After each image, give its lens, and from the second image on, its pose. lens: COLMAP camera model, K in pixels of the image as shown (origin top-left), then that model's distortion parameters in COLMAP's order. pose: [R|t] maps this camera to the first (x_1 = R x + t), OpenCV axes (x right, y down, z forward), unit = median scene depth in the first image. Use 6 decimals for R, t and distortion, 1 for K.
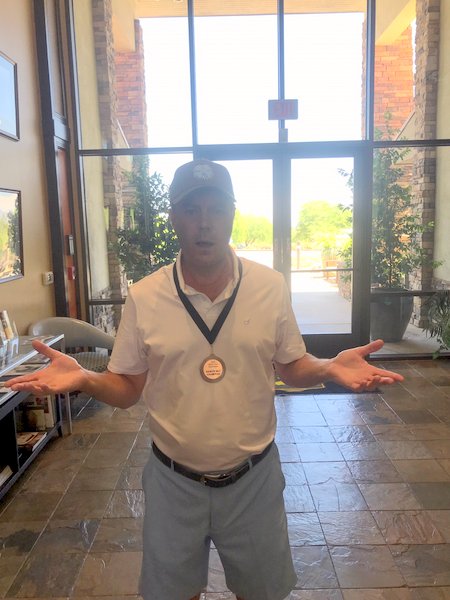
lens RADIAL K [[509.2, 0, 225.0], [0, 509.2, 300.0], [0, 0, 1]] dist [0.000212, 0.002248]
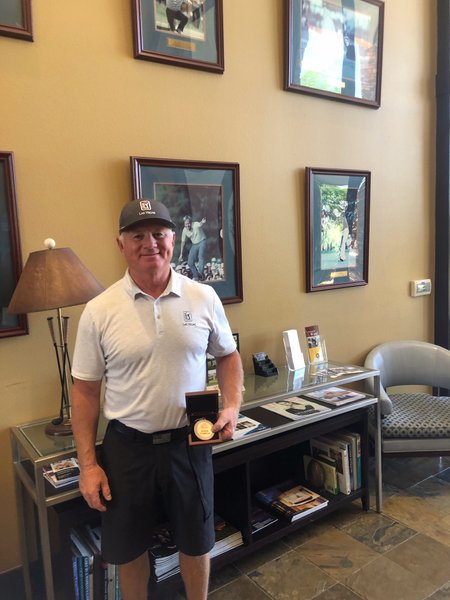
lens RADIAL K [[483.1, 0, 225.6], [0, 483.1, 310.1], [0, 0, 1]] dist [0.060855, -0.005986]
pose [[0.565977, 0.099277, -0.818422, 0.067094], [-0.078810, 0.994692, 0.066158, -0.027912], [0.820645, 0.027056, 0.570797, 0.280722]]
